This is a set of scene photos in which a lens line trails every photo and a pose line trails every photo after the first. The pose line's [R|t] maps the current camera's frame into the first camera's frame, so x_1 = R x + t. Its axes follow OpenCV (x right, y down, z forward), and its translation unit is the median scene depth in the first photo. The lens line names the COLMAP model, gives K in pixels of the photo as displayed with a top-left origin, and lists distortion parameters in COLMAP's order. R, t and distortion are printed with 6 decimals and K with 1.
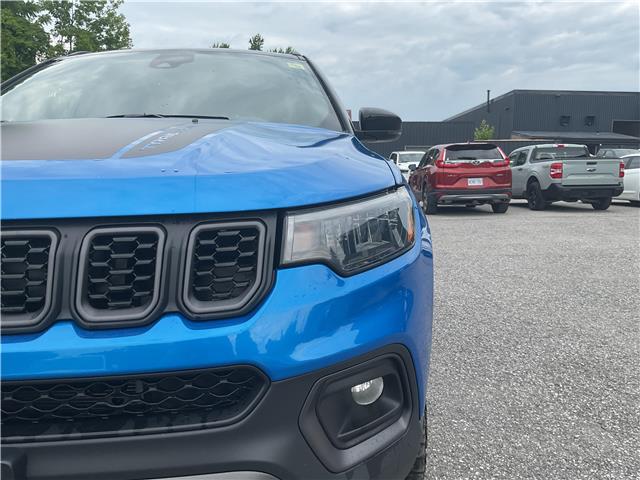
lens RADIAL K [[533.3, 0, 322.8], [0, 533.3, 239.1], [0, 0, 1]] dist [0.050071, -0.095632]
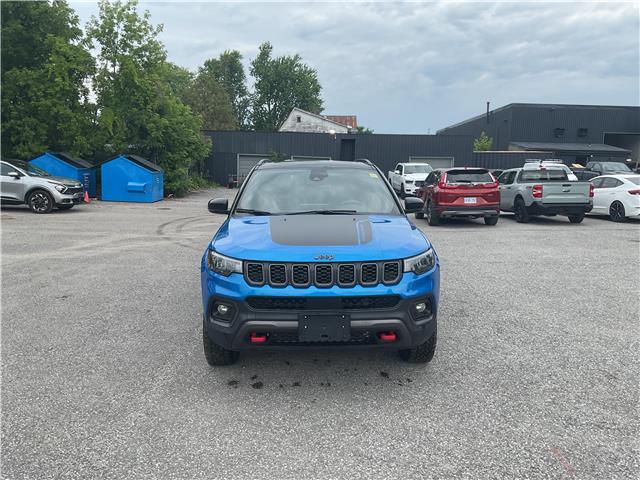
lens RADIAL K [[533.3, 0, 326.0], [0, 533.3, 234.3], [0, 0, 1]] dist [0.050071, -0.095632]
pose [[0.999951, 0.009377, 0.003127, -0.049447], [-0.009347, 0.999914, -0.009253, -0.014307], [-0.003214, 0.009223, 0.999952, -0.223715]]
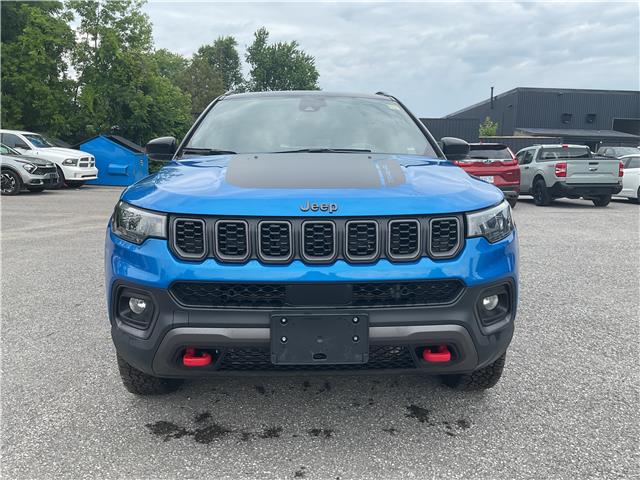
lens RADIAL K [[533.3, 0, 323.6], [0, 533.3, 236.3], [0, 0, 1]] dist [0.050071, -0.095632]
pose [[0.999939, 0.010467, 0.003485, -0.048676], [-0.010498, 0.999906, 0.008864, 0.002317], [-0.003392, -0.008900, 0.999955, -0.088004]]
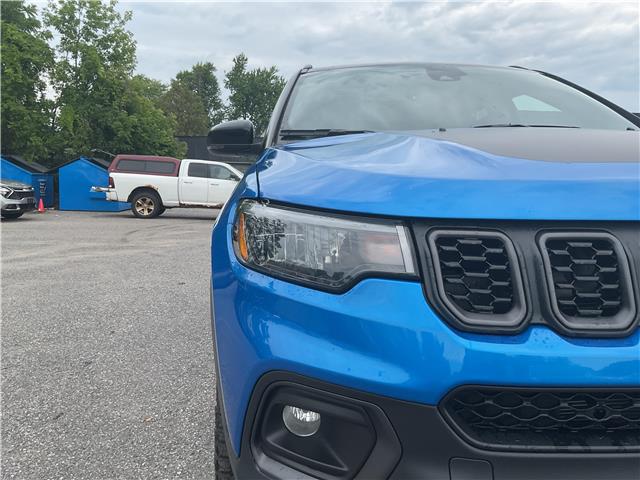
lens RADIAL K [[533.3, 0, 322.9], [0, 533.3, 239.2], [0, 0, 1]] dist [0.050071, -0.095632]
pose [[0.998997, -0.001644, 0.044748, -0.108102], [0.003137, 0.999440, -0.033312, 0.002182], [-0.044668, 0.033419, 0.998443, 0.002626]]
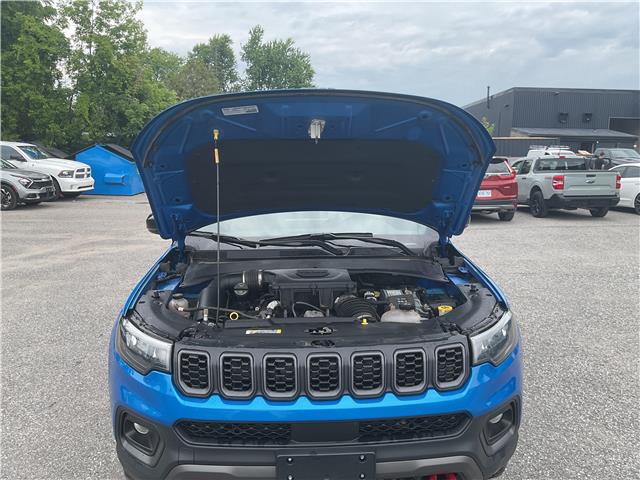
lens RADIAL K [[533.3, 0, 323.0], [0, 533.3, 236.8], [0, 0, 1]] dist [0.050071, -0.095632]
pose [[0.999964, 0.002284, 0.008214, -0.051216], [-0.002434, 0.999829, 0.018348, -0.037189], [-0.008170, -0.018367, 0.999798, -0.086885]]
